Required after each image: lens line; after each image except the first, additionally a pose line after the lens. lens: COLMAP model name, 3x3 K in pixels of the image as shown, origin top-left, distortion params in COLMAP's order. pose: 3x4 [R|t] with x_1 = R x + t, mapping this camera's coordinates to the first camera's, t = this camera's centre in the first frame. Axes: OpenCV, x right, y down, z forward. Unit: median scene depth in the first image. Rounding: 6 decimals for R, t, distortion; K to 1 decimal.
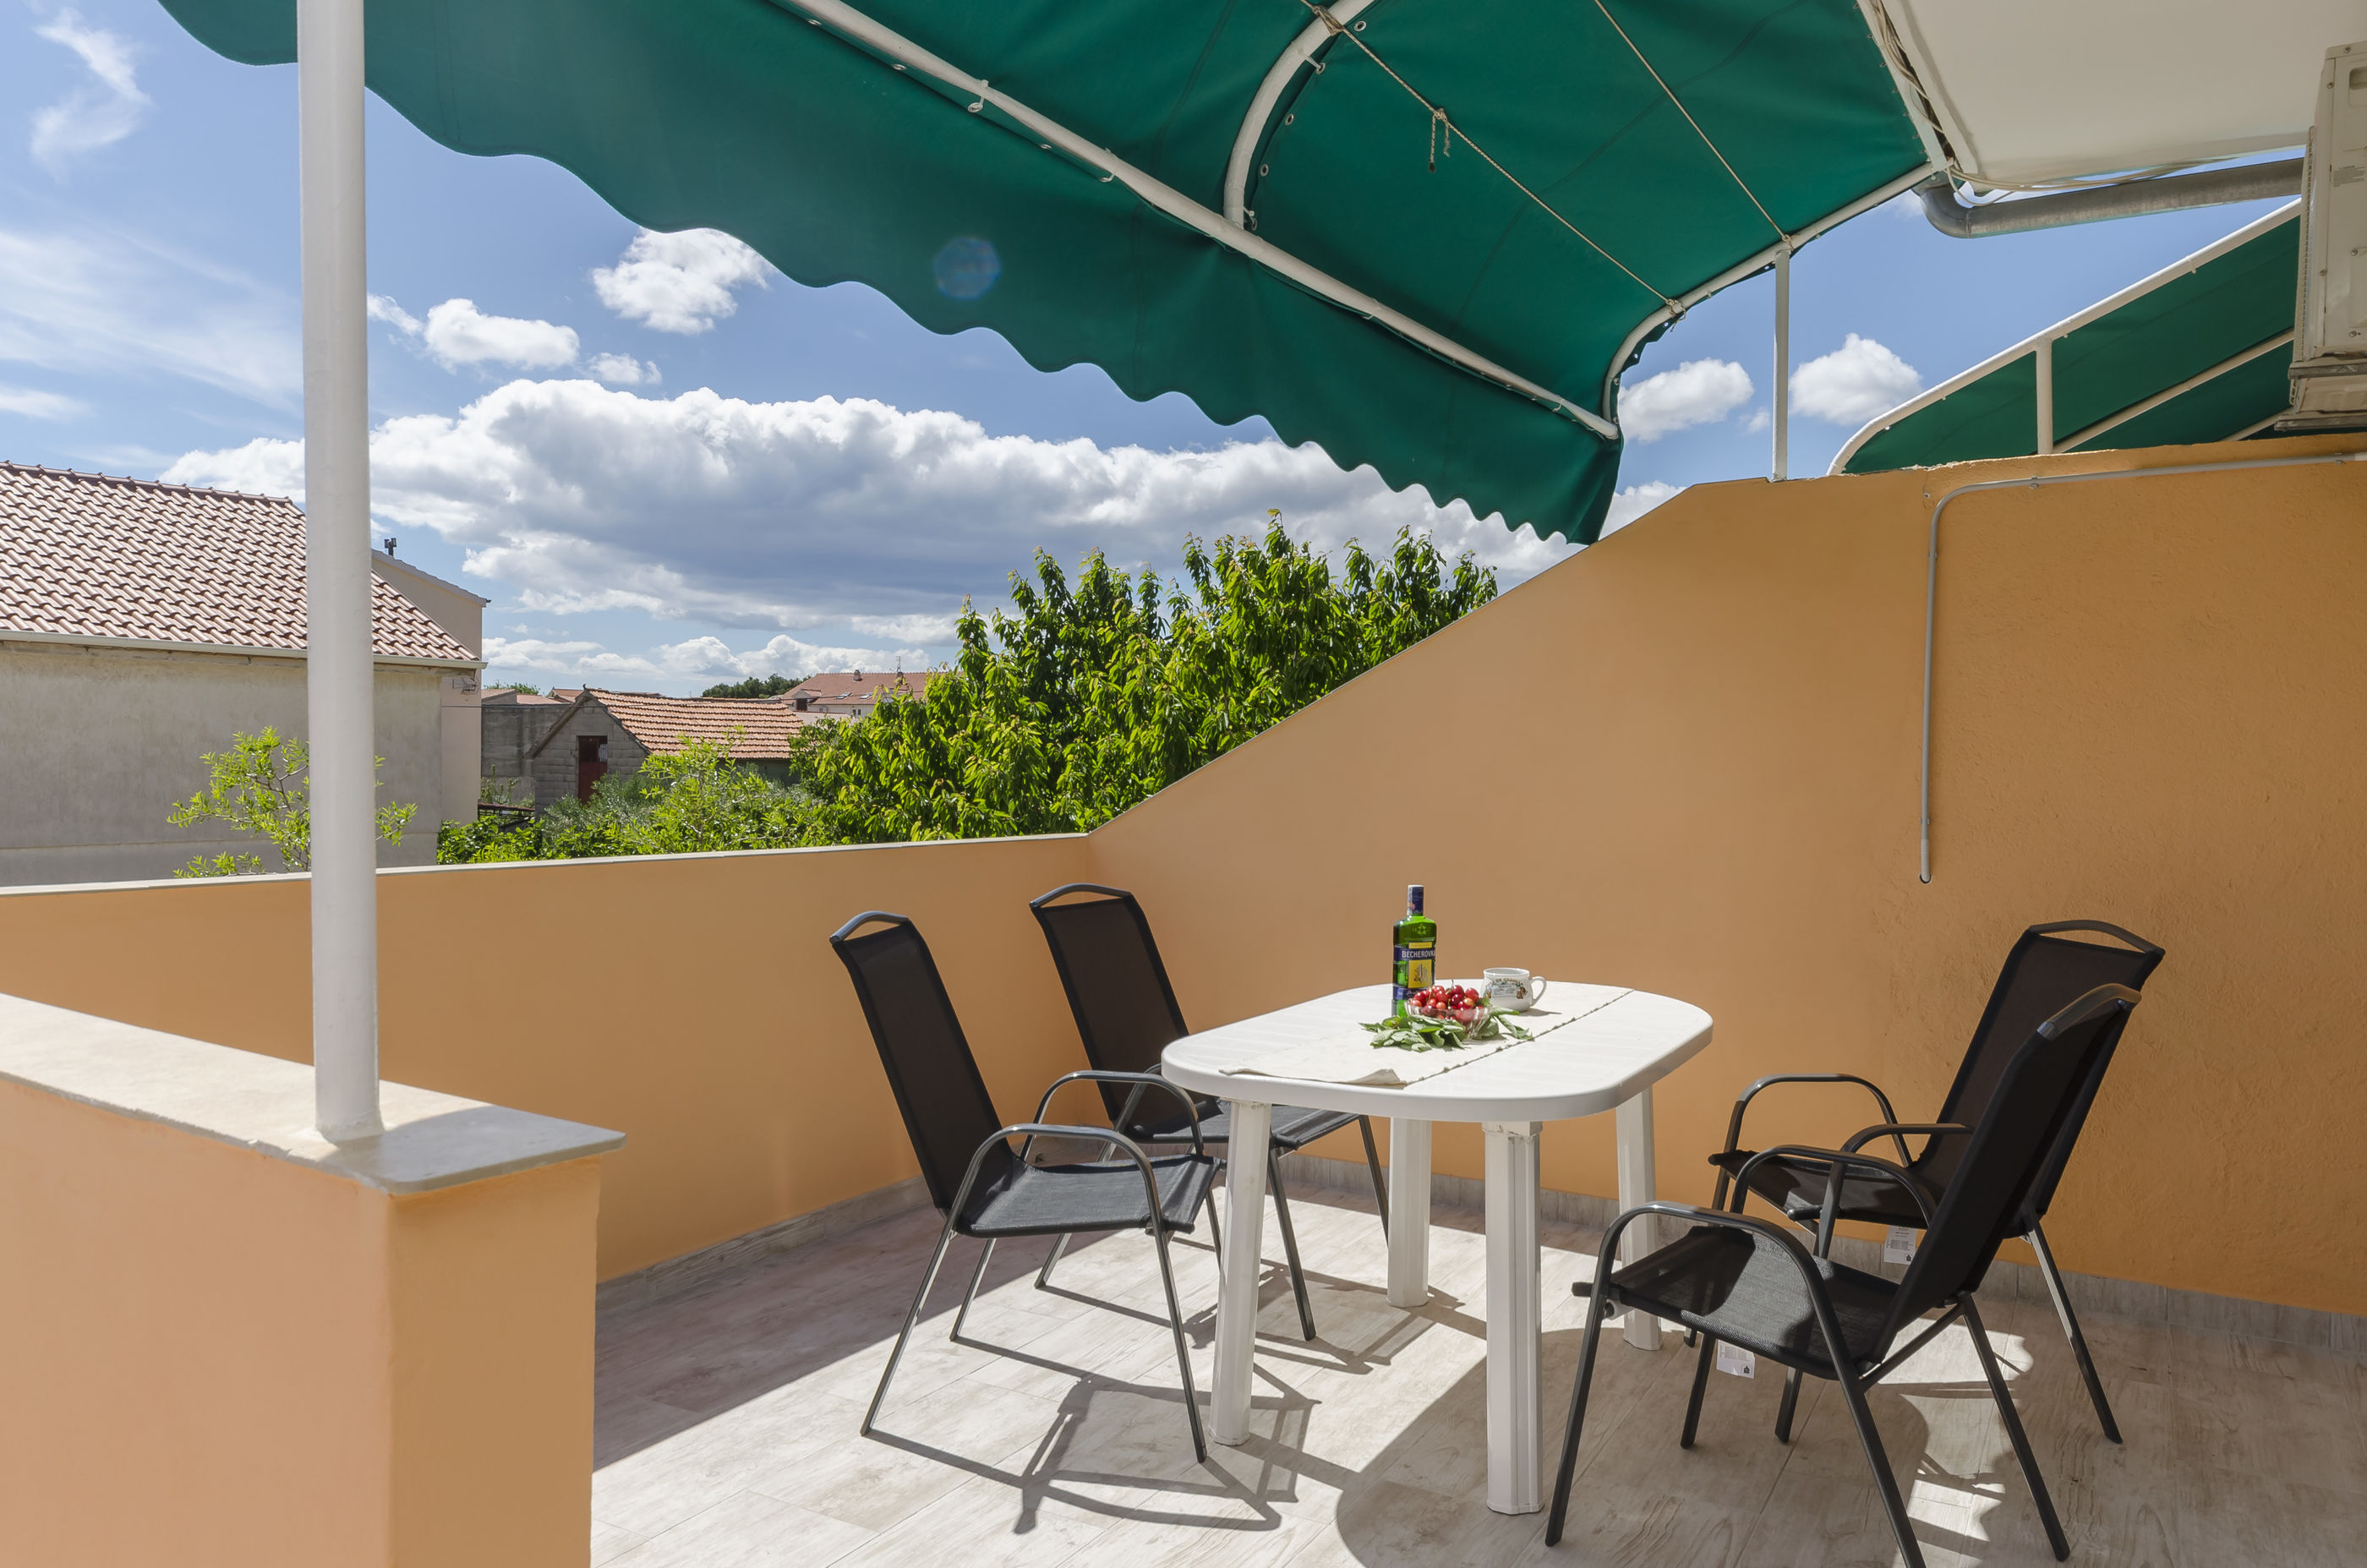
lens RADIAL K [[1623.9, 0, 1188.2], [0, 1623.9, 773.8], [0, 0, 1]] dist [0.012541, -0.004262]
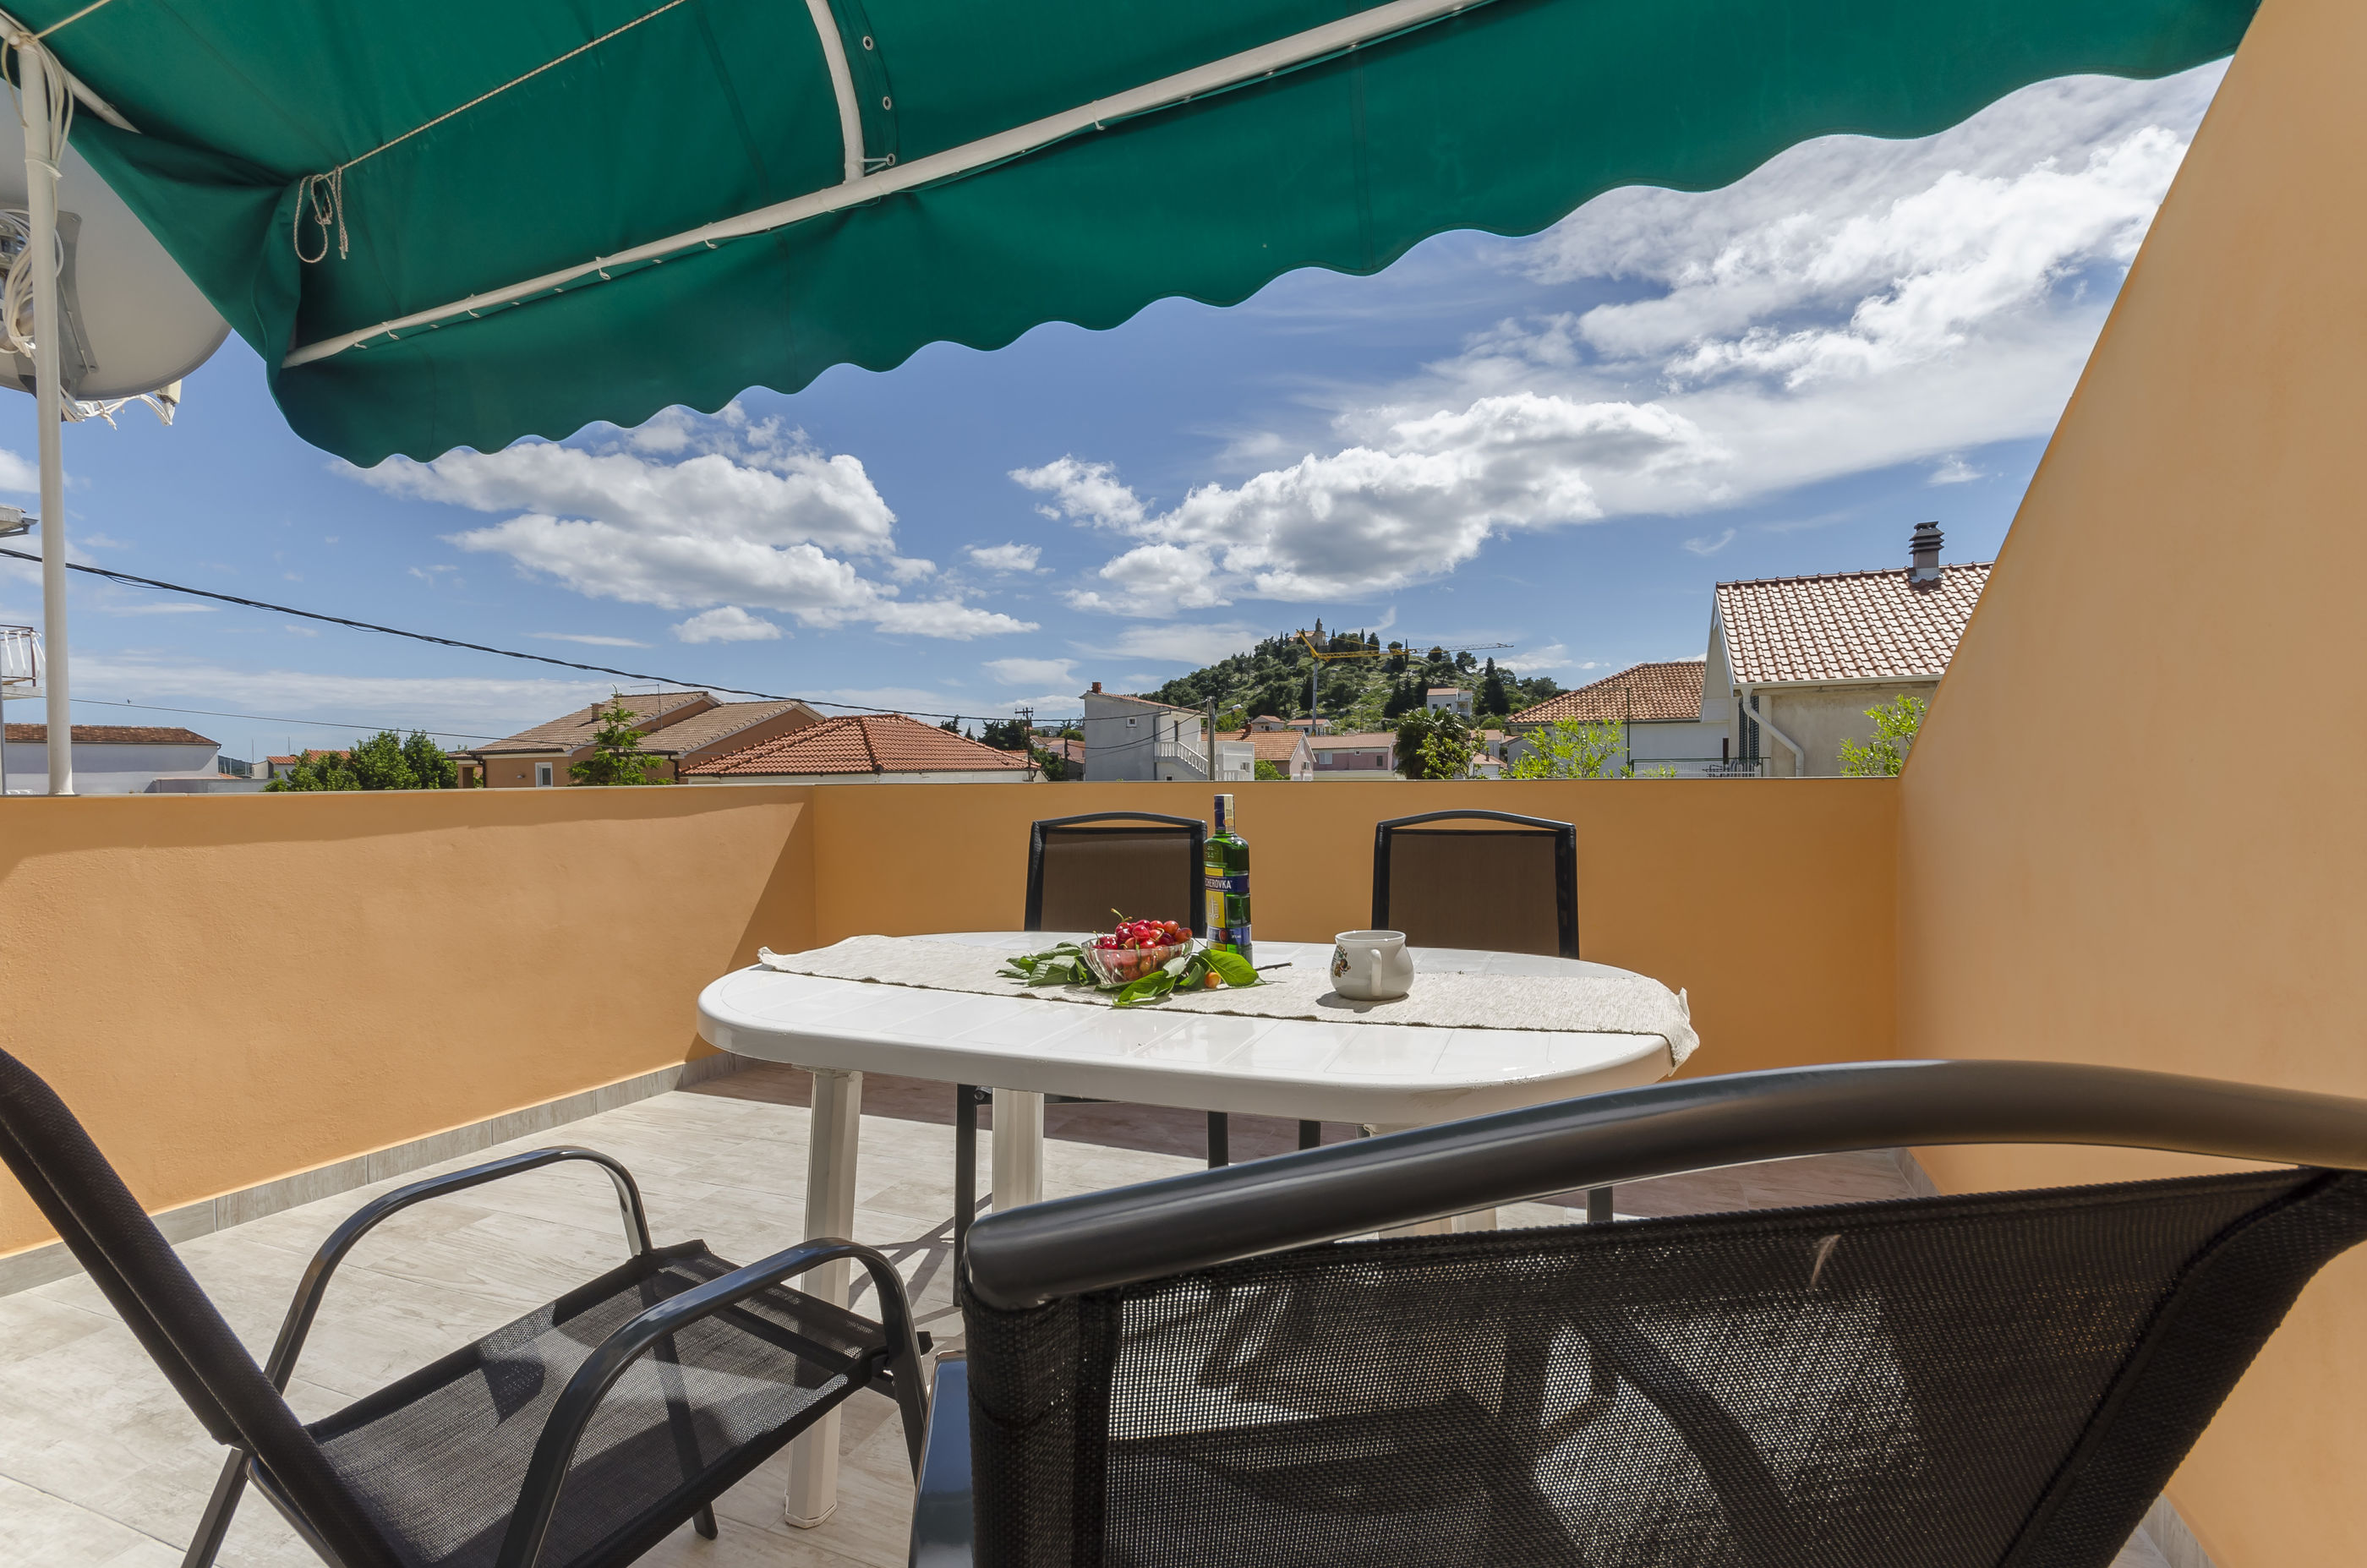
lens RADIAL K [[1023.9, 0, 1181.5], [0, 1023.9, 805.9], [0, 0, 1]] dist [0.003103, 0.000951]
pose [[0.146984, 0.018034, -0.988975, 0.648572], [0.005433, 0.999804, 0.019038, 0.063811], [0.989124, -0.008171, 0.146857, 0.951885]]
